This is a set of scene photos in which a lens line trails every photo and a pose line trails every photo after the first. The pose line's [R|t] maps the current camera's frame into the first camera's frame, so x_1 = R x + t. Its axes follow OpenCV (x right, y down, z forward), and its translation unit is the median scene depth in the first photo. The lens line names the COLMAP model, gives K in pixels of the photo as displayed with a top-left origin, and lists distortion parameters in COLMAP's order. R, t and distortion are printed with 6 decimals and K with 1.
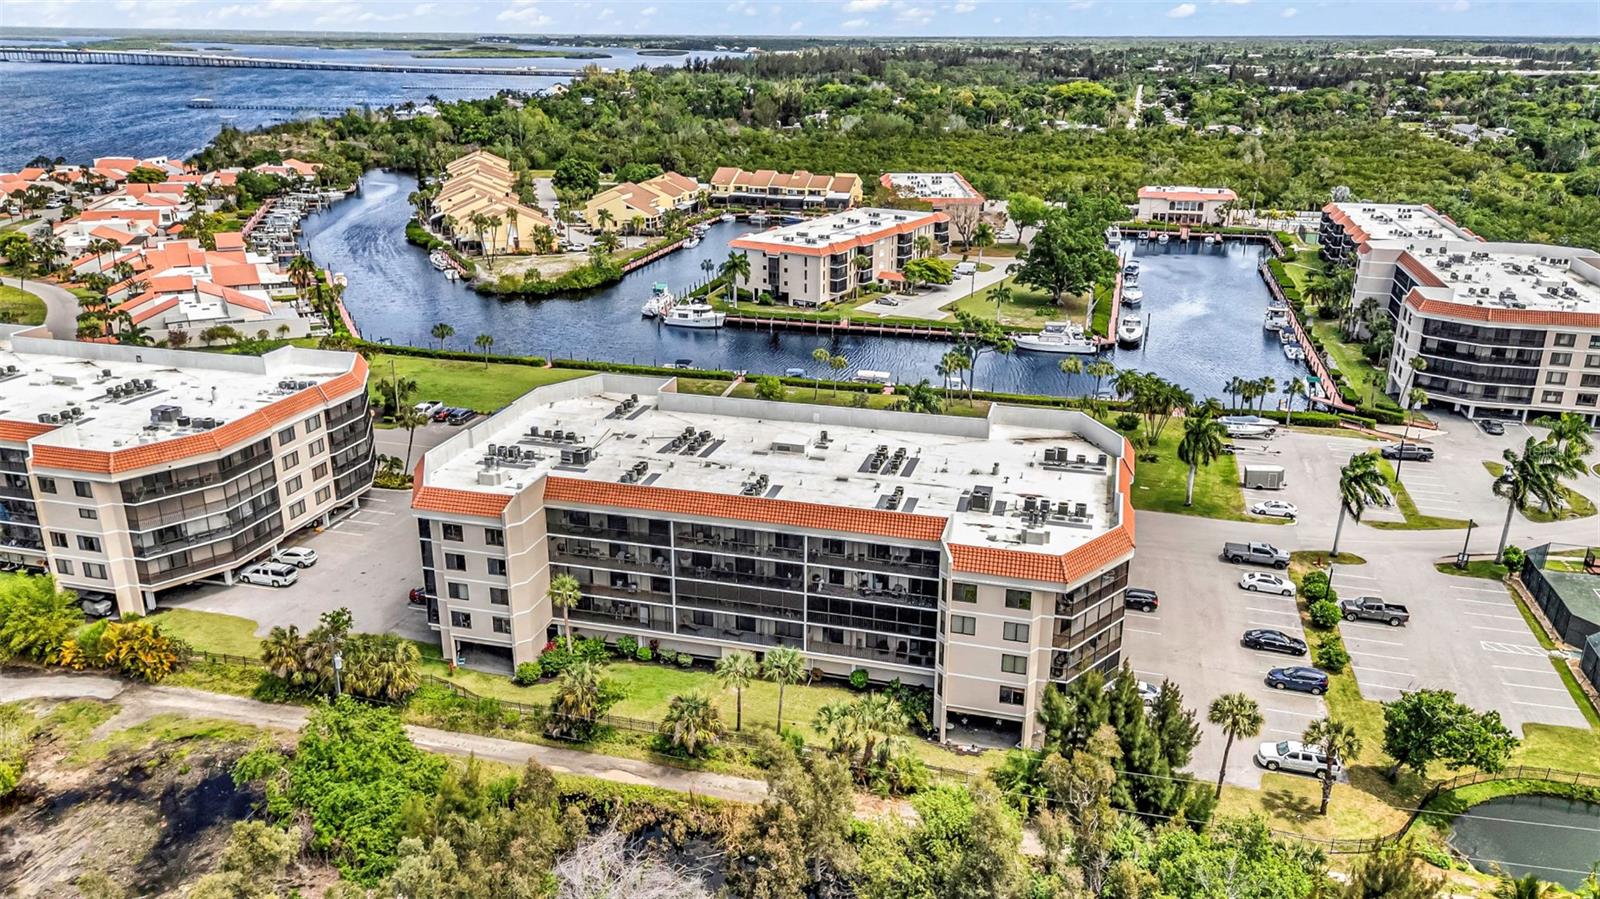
lens RADIAL K [[1175.4, 0, 798.2], [0, 1175.4, 447.4], [0, 0, 1]] dist [0.081075, -0.076493]
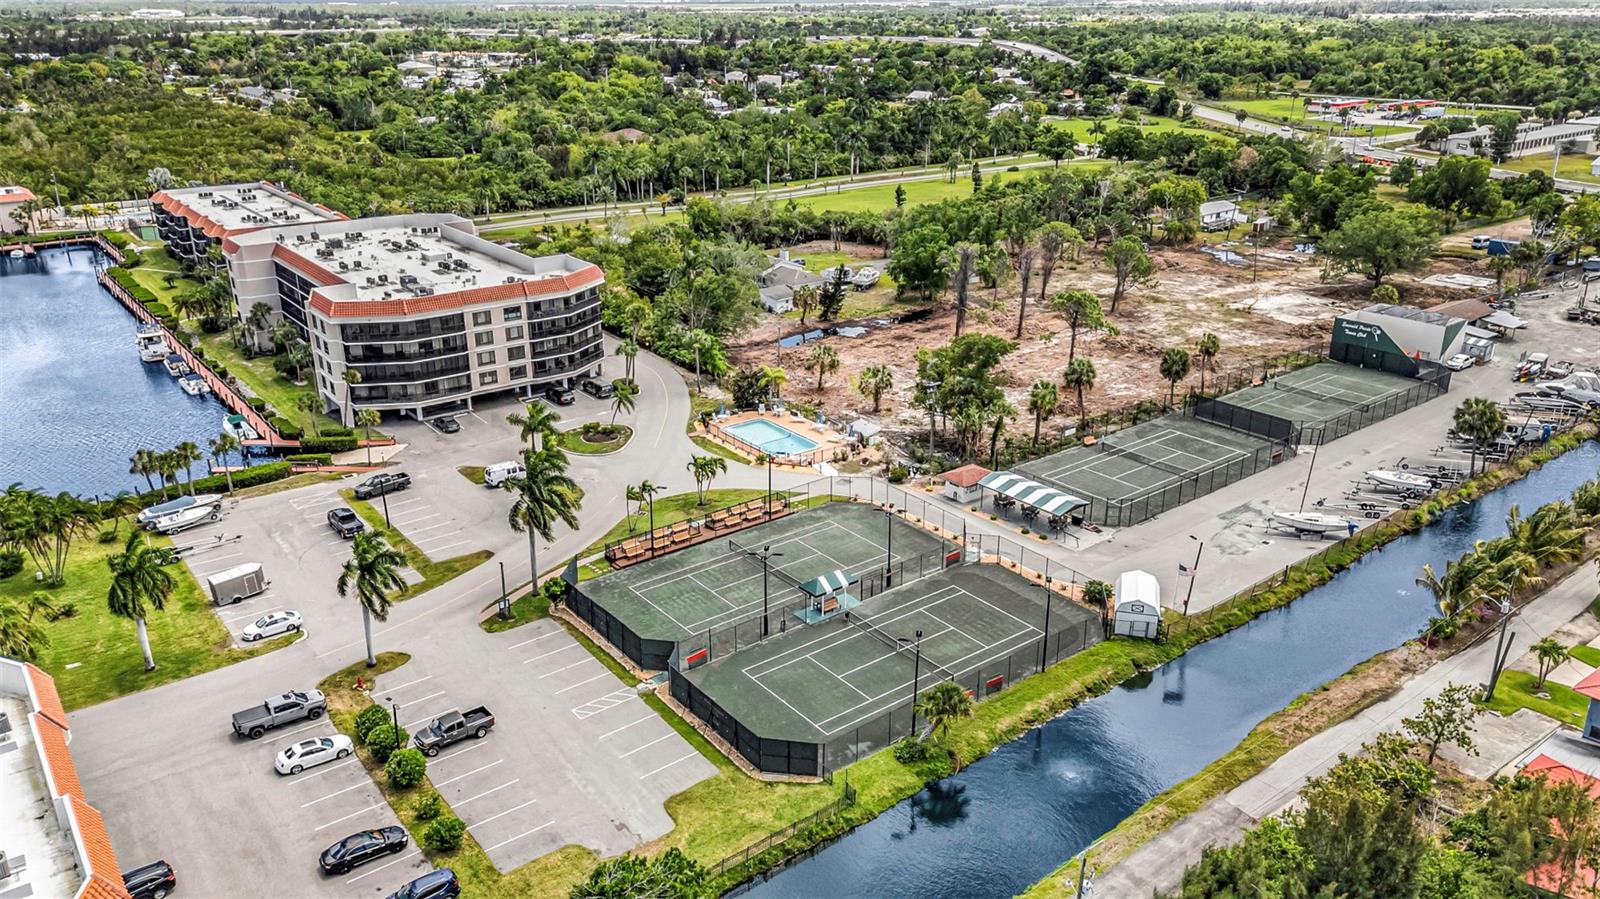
lens RADIAL K [[1175.4, 0, 801.8], [0, 1175.4, 442.7], [0, 0, 1]] dist [0.081075, -0.076493]
pose [[0.604123, -0.289703, 0.742366, 0.062679], [0.270646, 0.950795, 0.150795, -0.066283], [-0.749524, 0.109819, 0.652804, 0.197390]]
